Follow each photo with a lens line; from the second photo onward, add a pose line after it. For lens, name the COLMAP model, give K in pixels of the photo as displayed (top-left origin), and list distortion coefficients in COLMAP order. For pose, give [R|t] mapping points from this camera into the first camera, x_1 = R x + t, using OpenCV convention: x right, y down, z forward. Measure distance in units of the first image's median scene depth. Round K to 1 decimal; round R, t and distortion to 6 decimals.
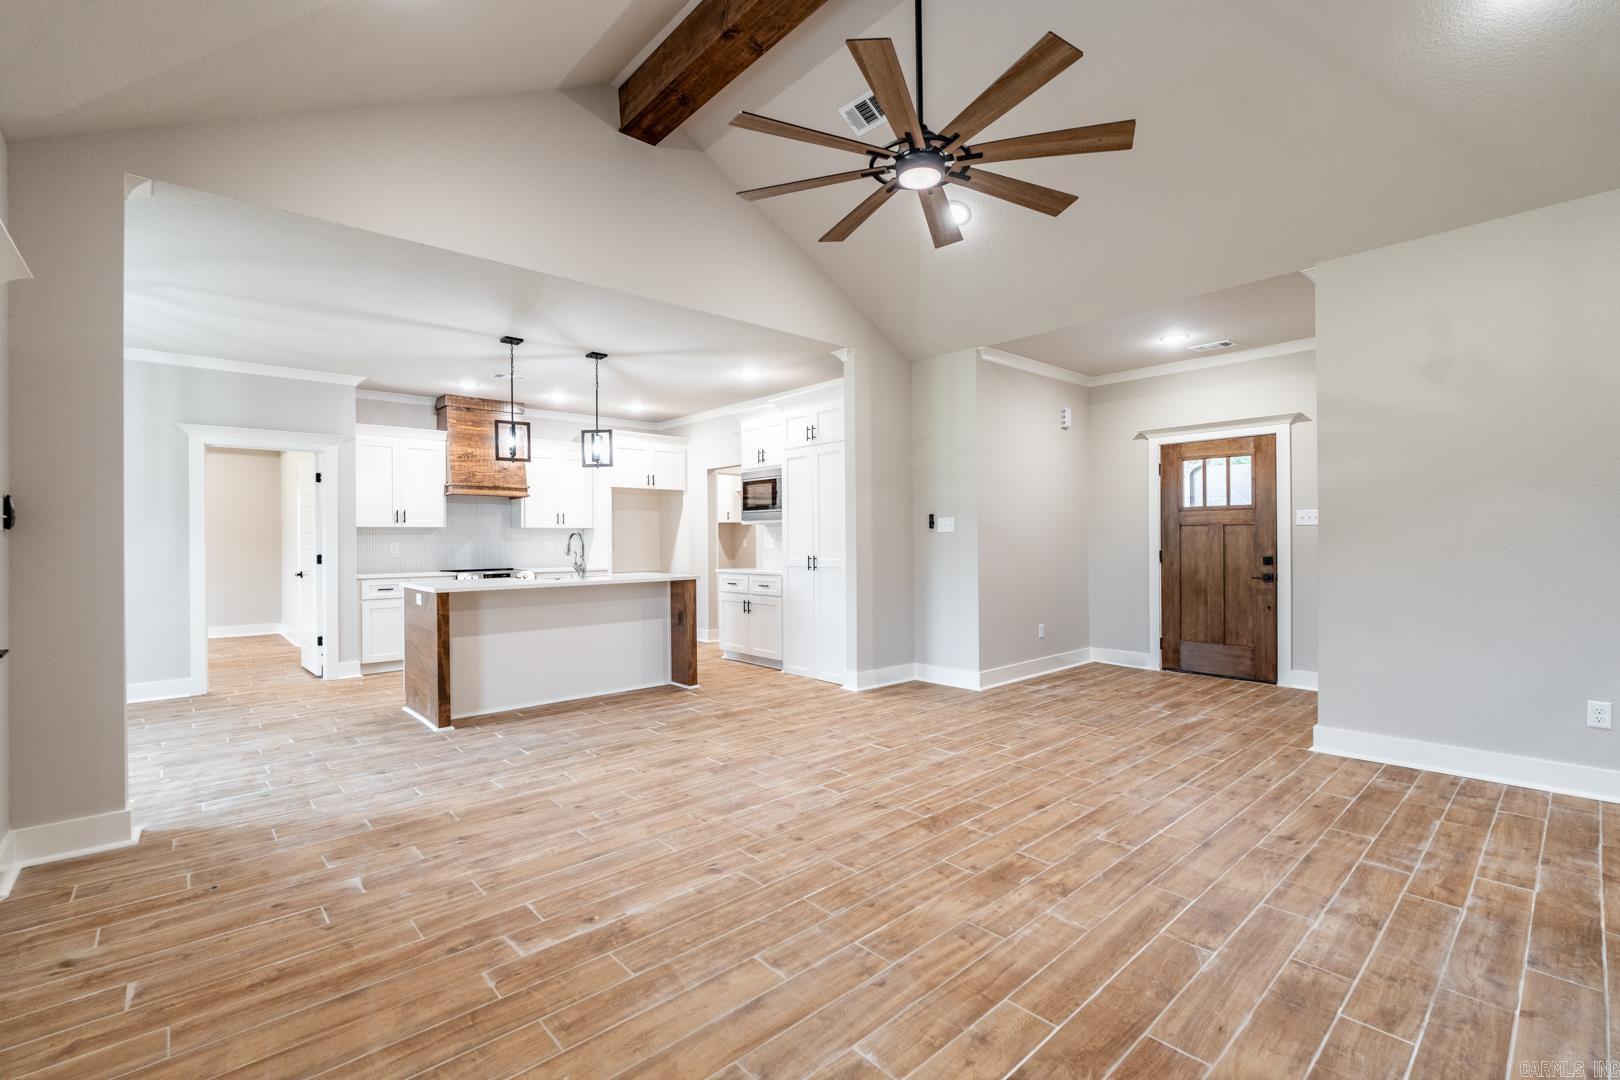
lens RADIAL K [[711.6, 0, 808.4], [0, 711.6, 540.5], [0, 0, 1]] dist [-0.007461, 0.000916]
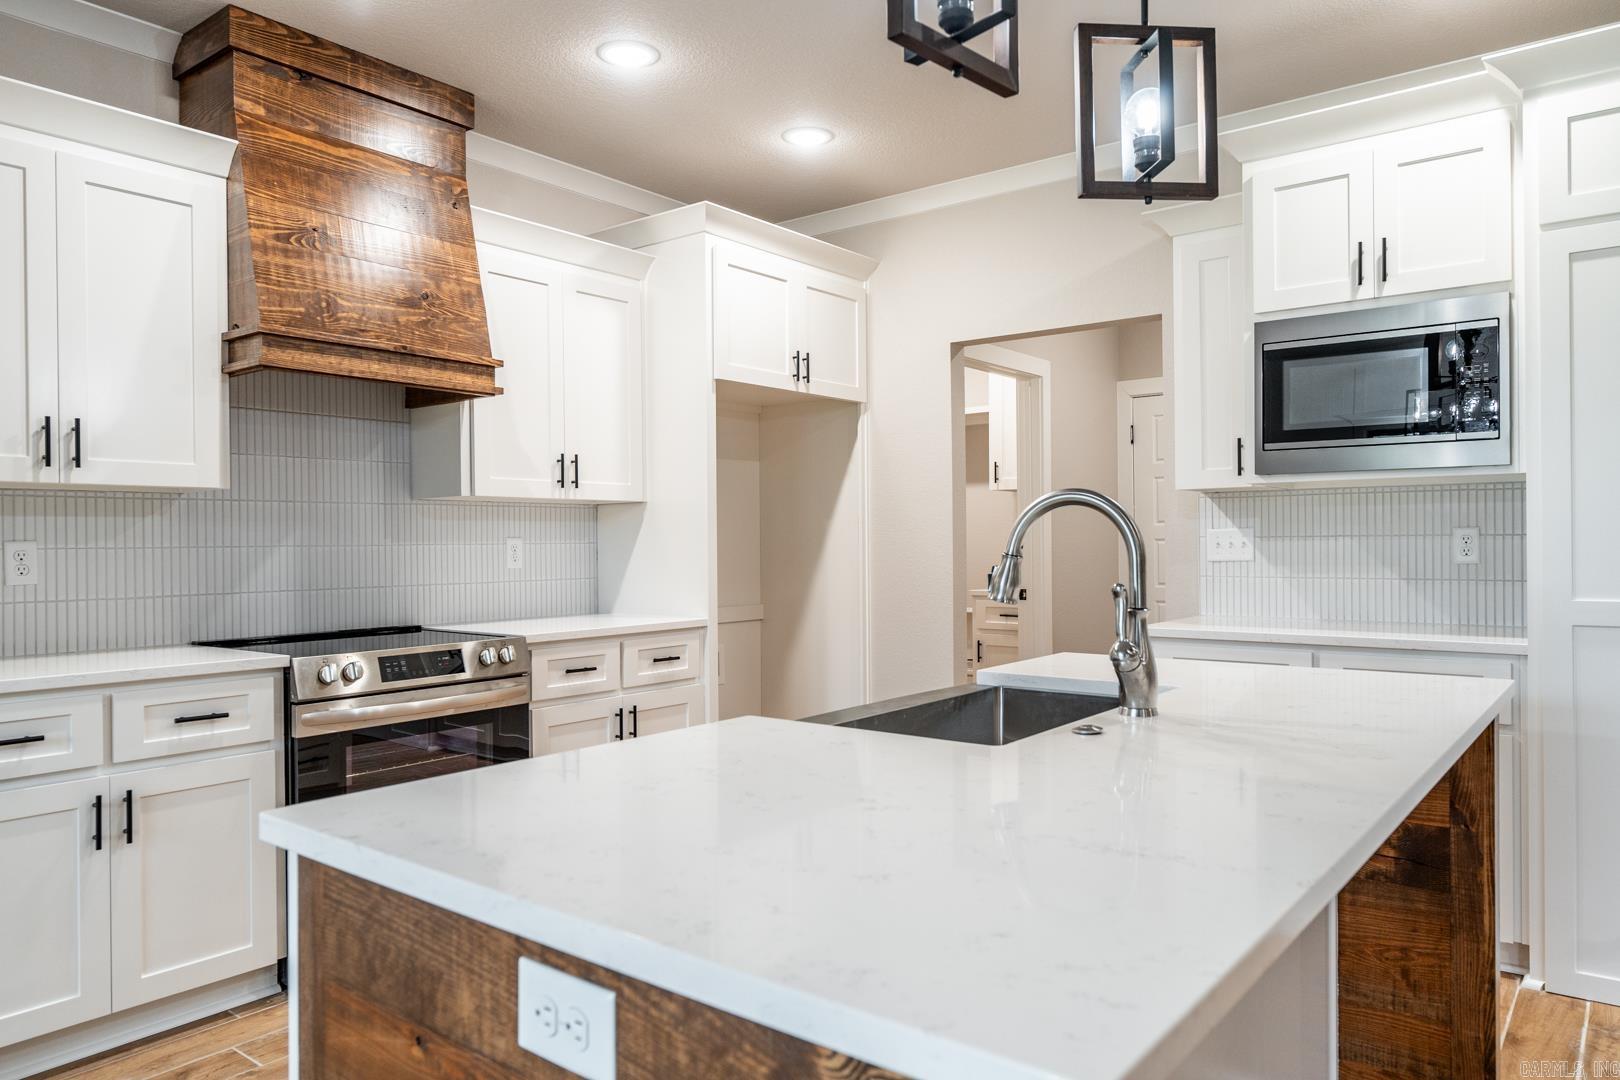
lens RADIAL K [[1091.0, 0, 810.0], [0, 1091.0, 540.0], [0, 0, 1]] dist [0.001536, -0.006133]
pose [[0.985124, 0.000274, 0.171845, -0.610155], [-0.000152, 1.000000, -0.000718, 0.002489], [-0.171845, 0.000681, 0.985124, 0.919524]]
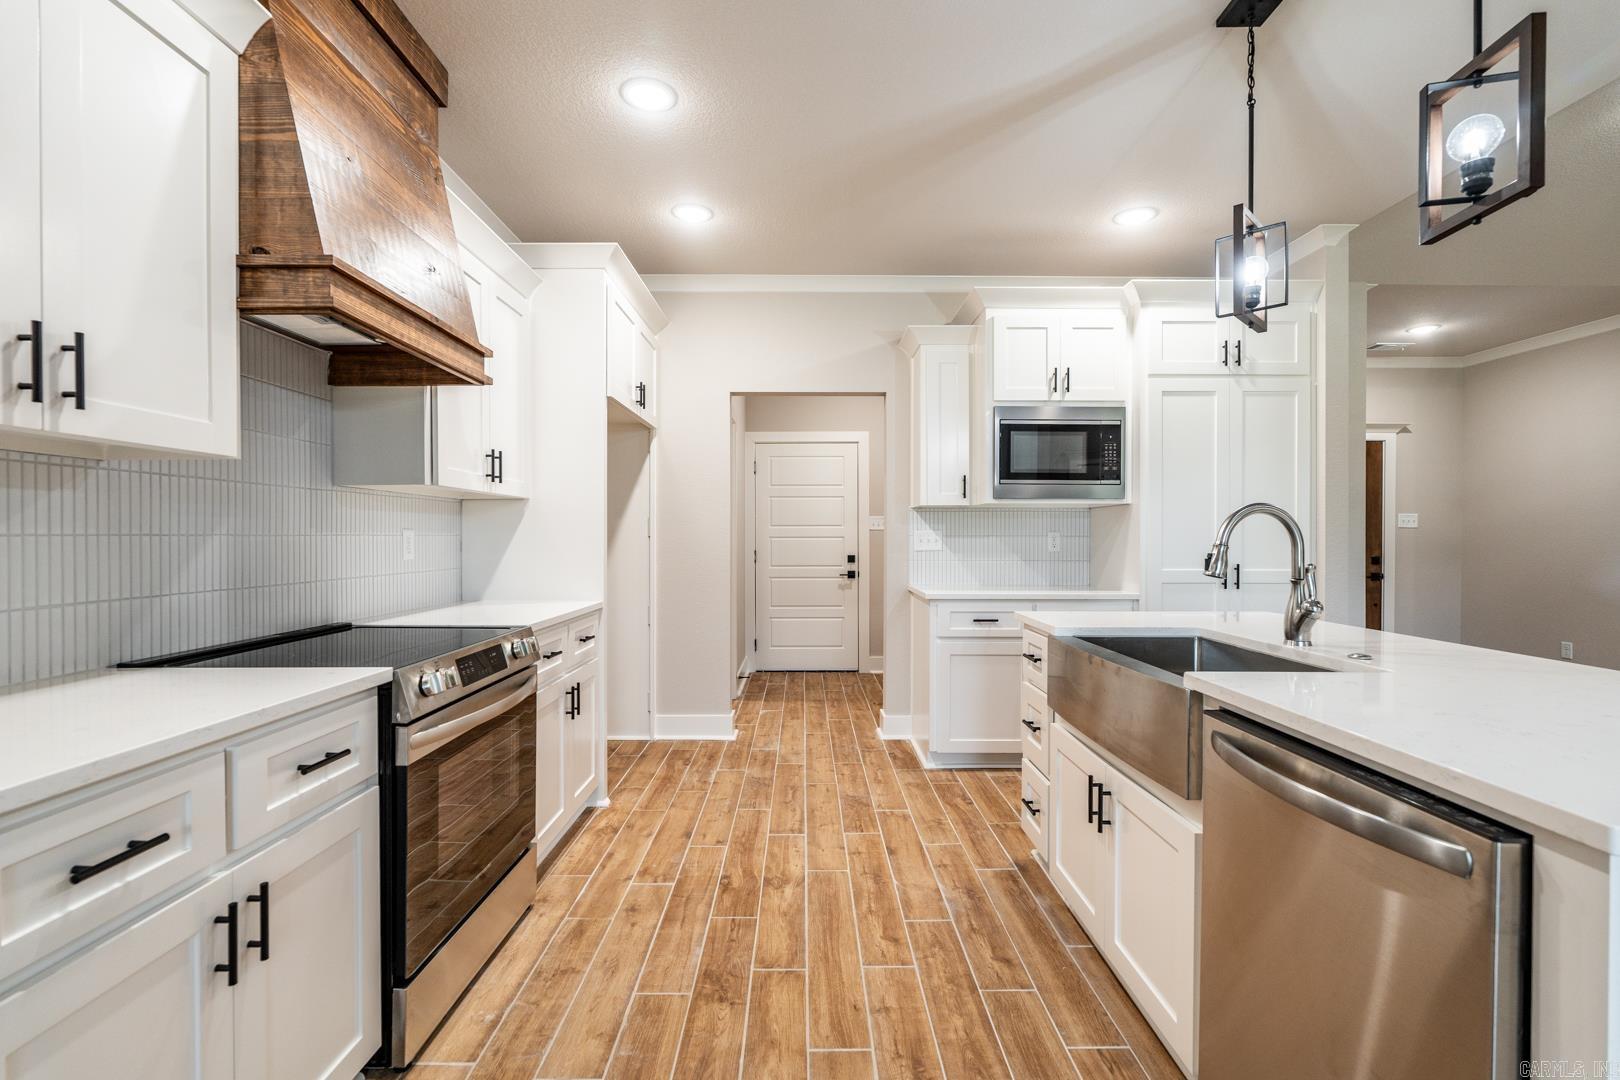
lens RADIAL K [[711.6, 0, 808.4], [0, 711.6, 540.5], [0, 0, 1]] dist [-0.007461, 0.000916]
pose [[0.667405, 0.005510, 0.744675, -0.940419], [-0.007788, 0.999970, -0.000419, 0.007303], [-0.744654, -0.005520, 0.667427, 1.241543]]
